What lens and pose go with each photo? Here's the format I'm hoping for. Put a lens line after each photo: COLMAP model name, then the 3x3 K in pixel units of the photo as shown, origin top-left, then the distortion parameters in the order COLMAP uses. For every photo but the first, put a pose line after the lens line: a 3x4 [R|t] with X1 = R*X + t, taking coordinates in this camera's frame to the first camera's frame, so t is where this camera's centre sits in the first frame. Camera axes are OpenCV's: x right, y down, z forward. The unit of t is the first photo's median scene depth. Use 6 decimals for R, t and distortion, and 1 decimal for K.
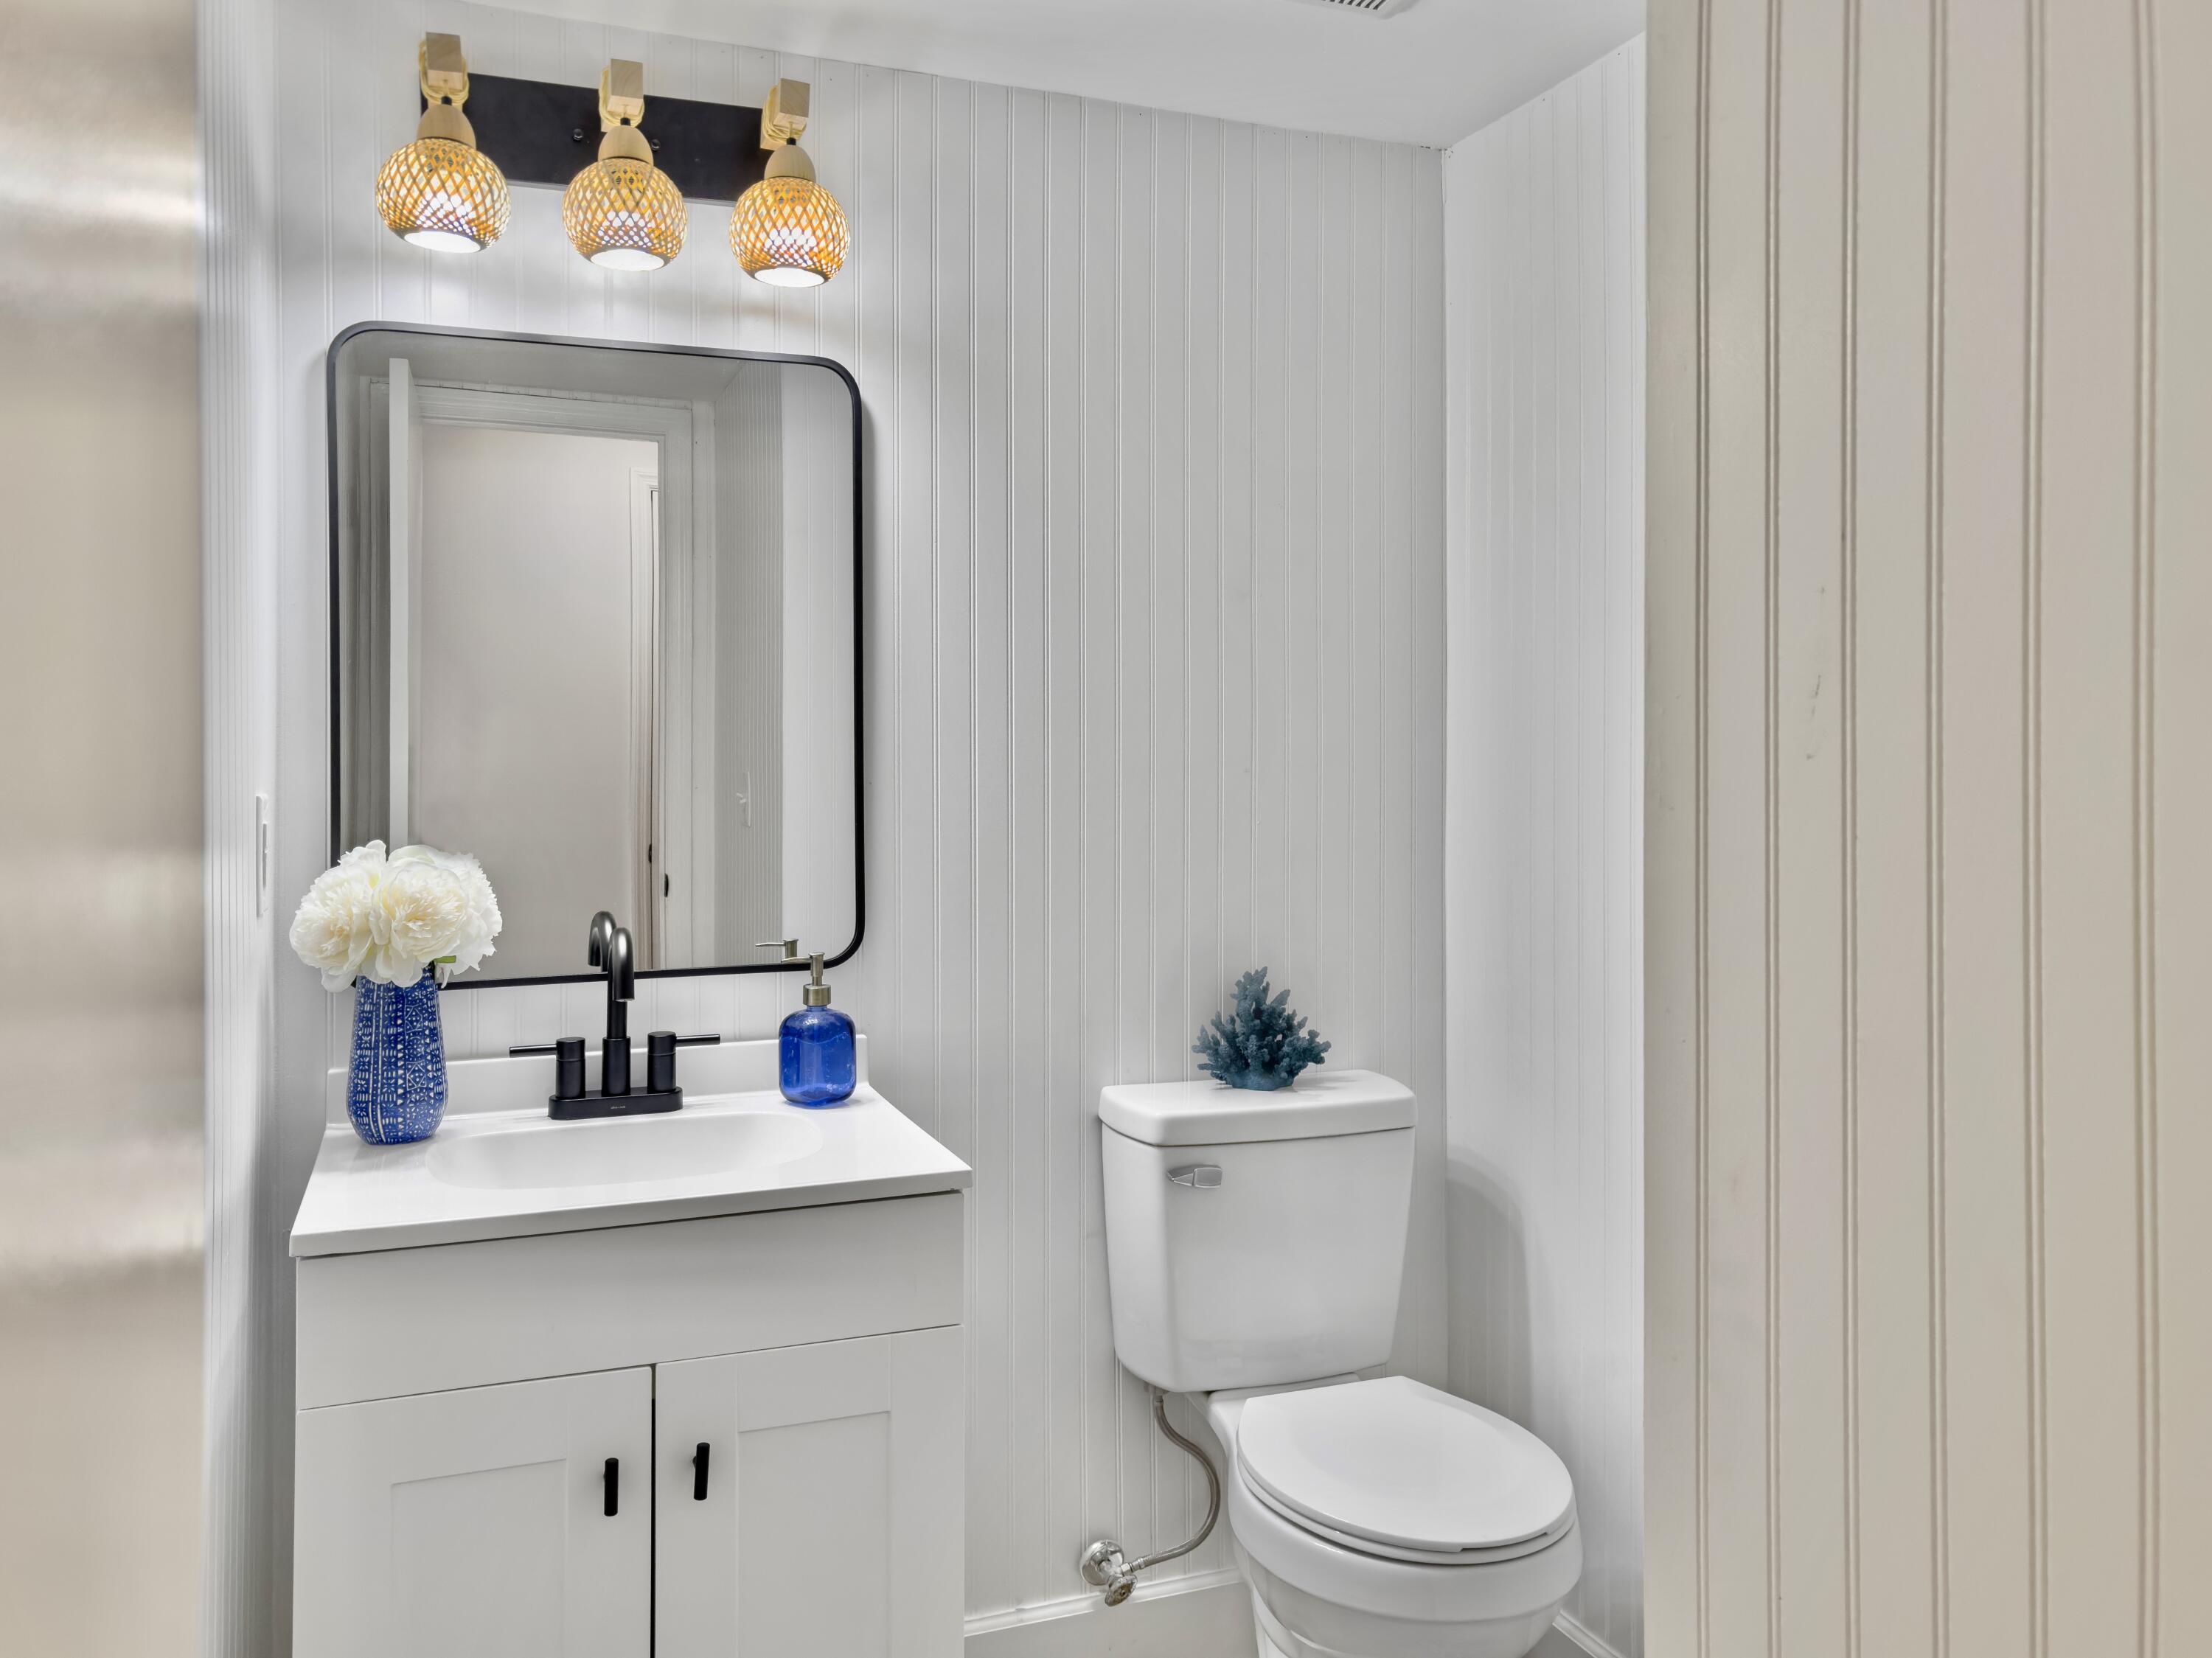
lens RADIAL K [[1656.0, 0, 1105.9], [0, 1656.0, 780.3], [0, 0, 1]] dist [-0.006986, -0.002328]
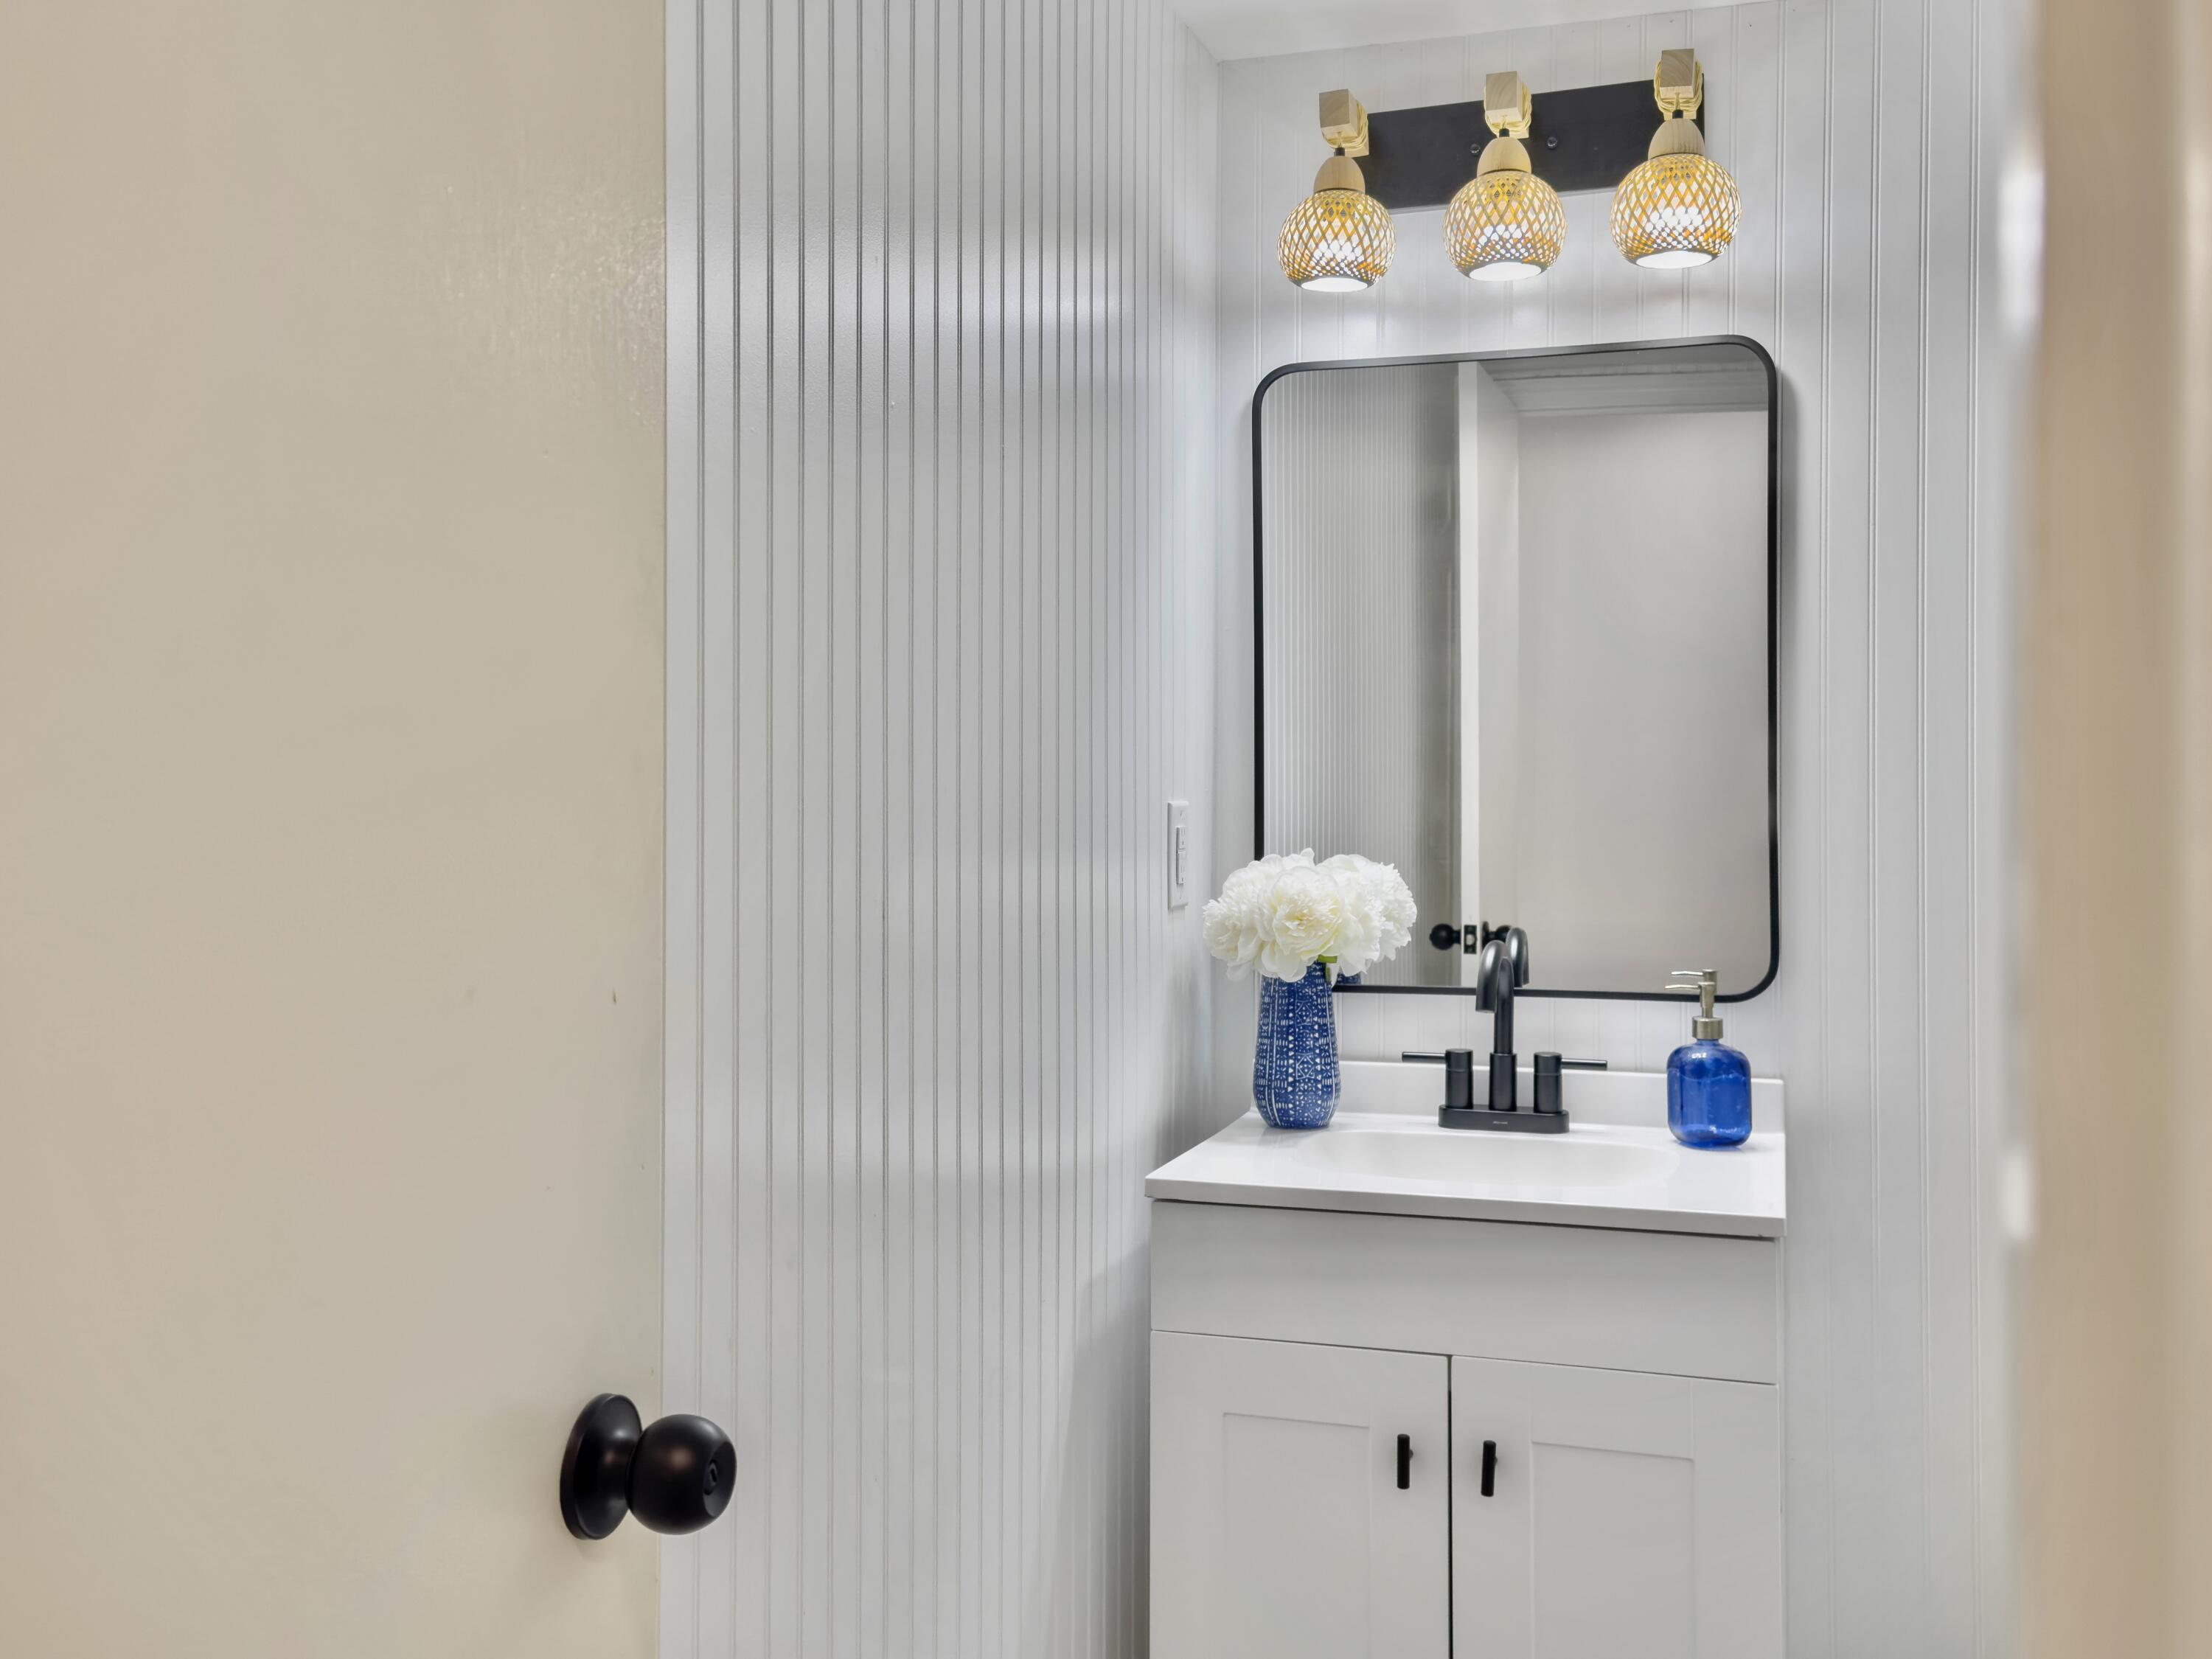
lens RADIAL K [[2060.4, 0, 1106.0], [0, 2060.4, 829.5], [0, 0, 1]] dist [0.005548, 0.008341]
pose [[0.774272, 0.016915, -0.632627, 0.319745], [-0.013349, 0.999857, 0.010396, 0.012095], [0.632712, 0.000396, 0.774387, -0.115900]]
